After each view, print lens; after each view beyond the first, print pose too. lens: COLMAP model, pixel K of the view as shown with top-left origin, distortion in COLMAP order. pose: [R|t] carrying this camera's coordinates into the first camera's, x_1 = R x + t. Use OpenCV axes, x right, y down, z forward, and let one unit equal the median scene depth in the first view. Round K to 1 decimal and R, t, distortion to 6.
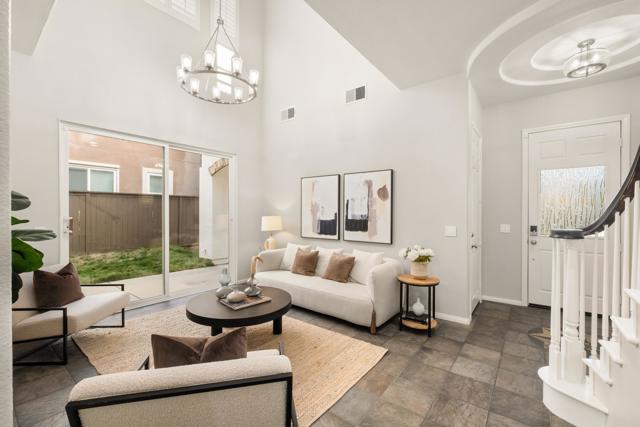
lens RADIAL K [[270.7, 0, 318.6], [0, 270.7, 211.7], [0, 0, 1]] dist [-0.000220, -0.000056]
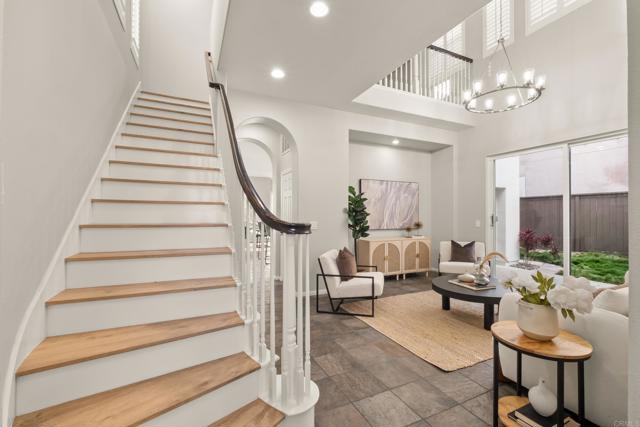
lens RADIAL K [[280.2, 0, 320.0], [0, 280.2, 213.5], [0, 0, 1]] dist [0.000622, -0.000229]
pose [[-0.453306, -0.010608, -0.891292, 1.330618], [-0.006311, 0.999942, -0.008691, 0.049101], [0.891333, 0.001685, -0.453347, 1.170480]]
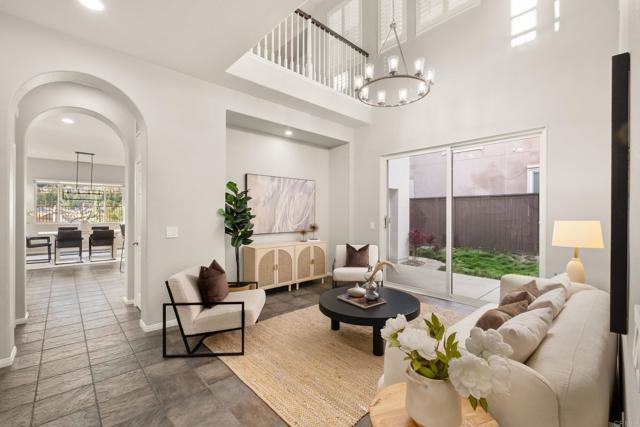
lens RADIAL K [[280.2, 0, 320.0], [0, 280.2, 213.5], [0, 0, 1]] dist [0.000622, -0.000229]
pose [[-0.159719, -0.002845, -0.987159, 0.941736], [-0.006526, 0.999977, -0.001826, 0.017112], [0.987141, 0.006151, -0.159733, 1.227771]]
